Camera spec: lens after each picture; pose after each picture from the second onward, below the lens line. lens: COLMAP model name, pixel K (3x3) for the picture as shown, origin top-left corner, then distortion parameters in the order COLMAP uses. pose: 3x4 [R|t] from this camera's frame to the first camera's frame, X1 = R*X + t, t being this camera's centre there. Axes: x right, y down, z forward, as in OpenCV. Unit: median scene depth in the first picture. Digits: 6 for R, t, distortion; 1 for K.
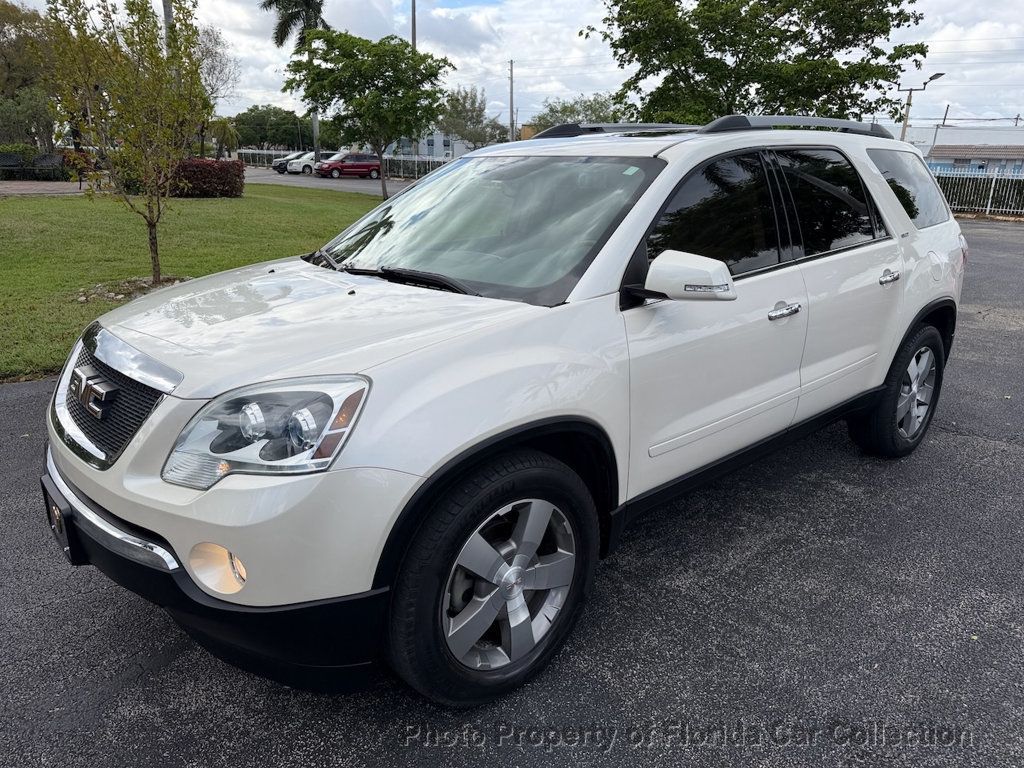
lens RADIAL K [[732.3, 0, 512.0], [0, 732.3, 384.0], [0, 0, 1]] dist [0.048085, -0.056118]
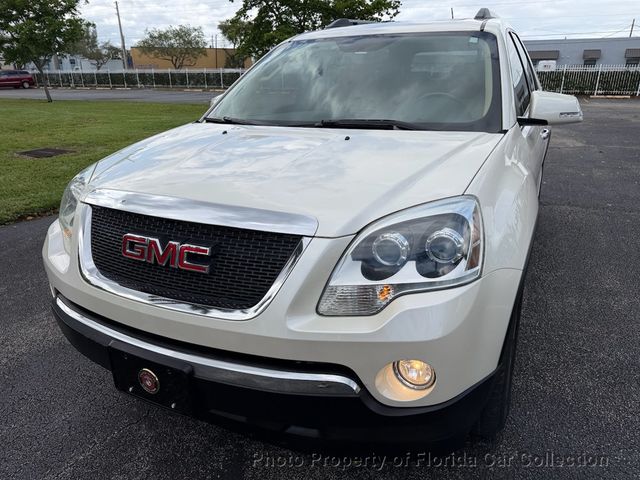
lens RADIAL K [[457.7, 0, 320.0], [0, 457.7, 240.0], [0, 0, 1]] dist [0.048085, -0.056118]
pose [[0.926223, -0.158019, 0.342260, -0.481871], [0.137946, 0.987007, 0.082386, -0.024540], [-0.350832, -0.029095, 0.935986, 0.262733]]
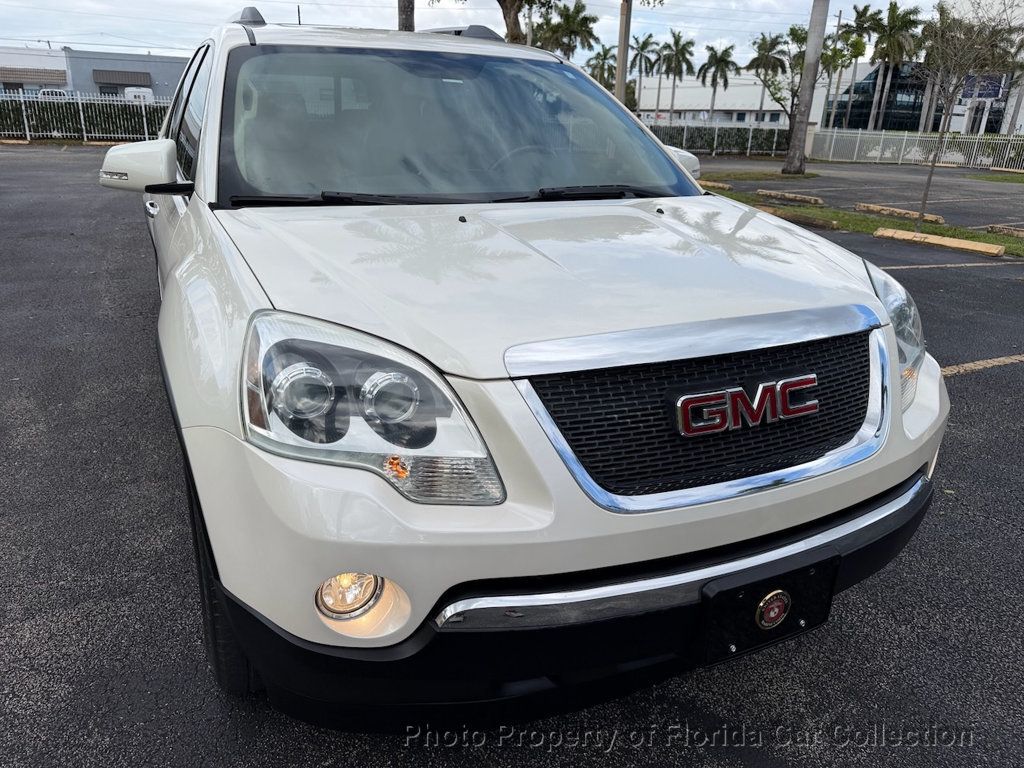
lens RADIAL K [[726.0, 0, 514.4], [0, 726.0, 393.5], [0, 0, 1]] dist [0.044366, -0.033184]
pose [[0.276615, -0.349483, 0.895179, -0.975453], [0.248978, 0.925782, 0.284495, -0.188450], [-0.928167, 0.144184, 0.343098, 0.787760]]
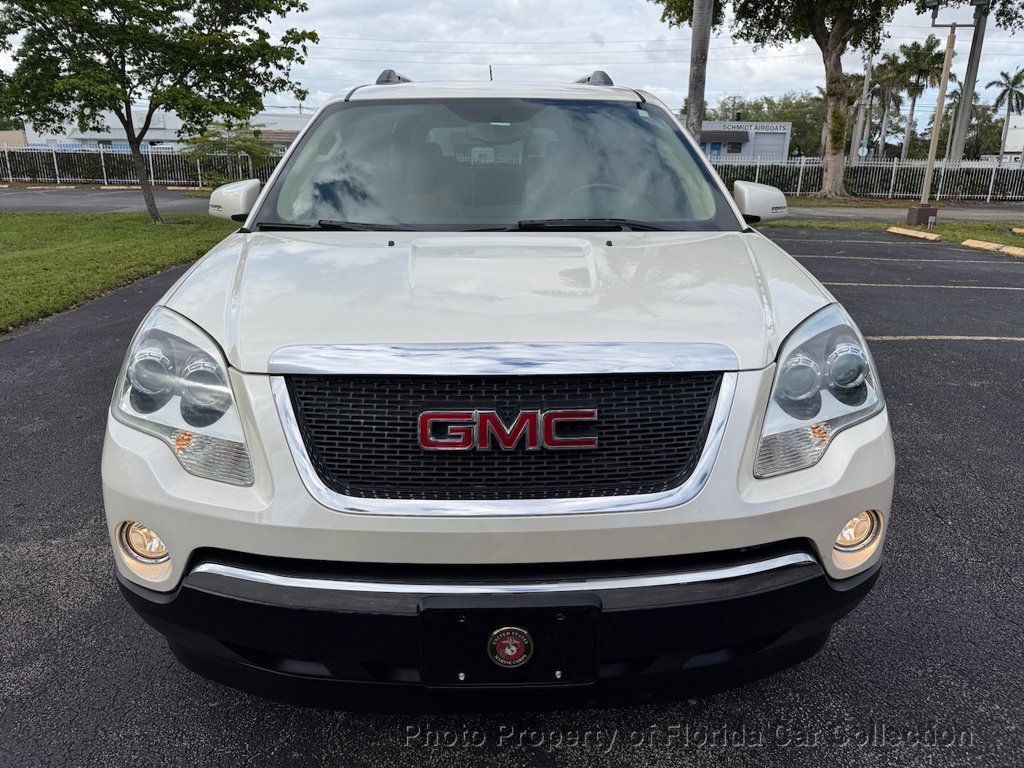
lens RADIAL K [[727.9, 0, 514.0], [0, 727.9, 389.6], [0, 0, 1]] dist [0.032117, -0.041016]
pose [[0.638360, -0.243132, 0.730331, -0.827757], [0.222755, 0.966557, 0.127070, -0.081691], [-0.736802, 0.081568, 0.671171, 0.466606]]
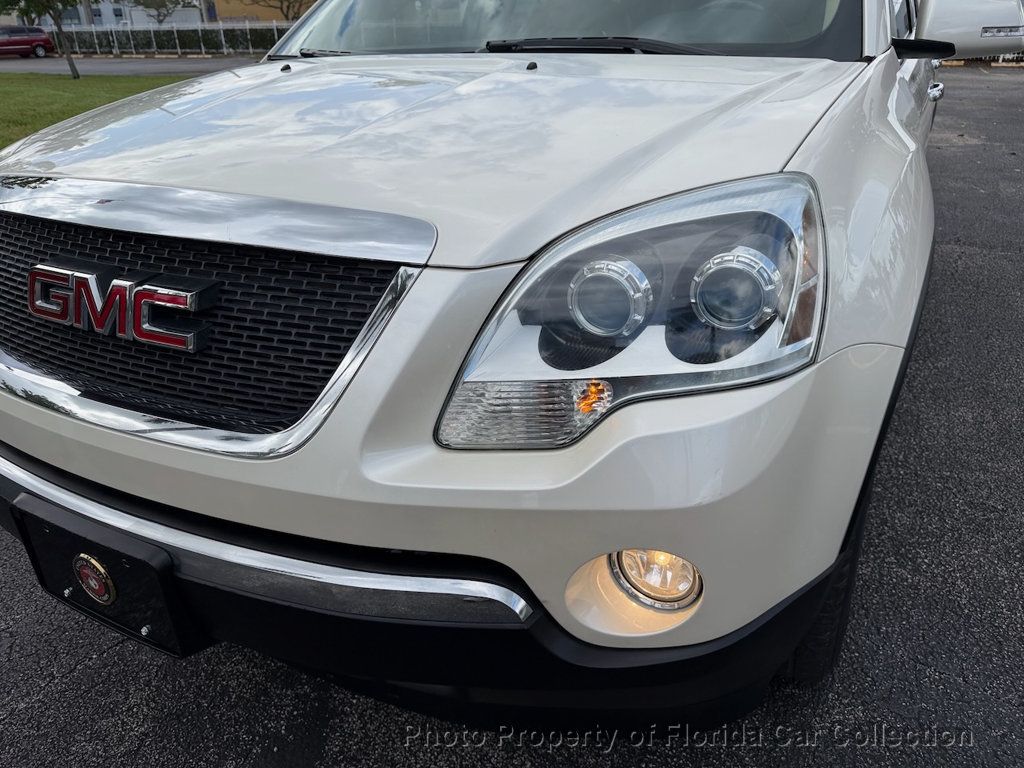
lens RADIAL K [[741.8, 0, 510.4], [0, 741.8, 390.1], [0, 0, 1]] dist [0.003360, -0.004549]
pose [[0.934803, -0.188172, 0.301221, -0.399560], [0.137508, 0.973722, 0.181543, 0.009103], [-0.327467, -0.128287, 0.936113, 0.382850]]
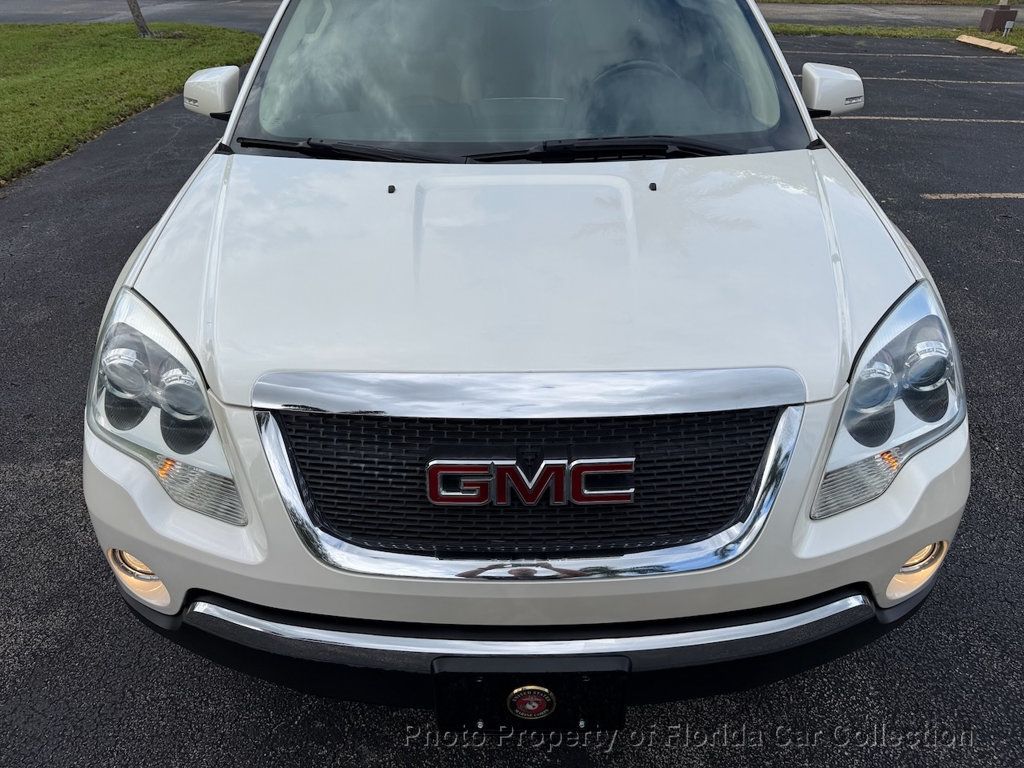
lens RADIAL K [[734.7, 0, 511.3], [0, 734.7, 397.0], [0, 0, 1]] dist [-0.006533, 0.001307]
pose [[0.660686, -0.413538, 0.626482, -0.729783], [0.226697, 0.905524, 0.358658, -0.197971], [-0.715613, -0.094939, 0.692015, 0.520101]]
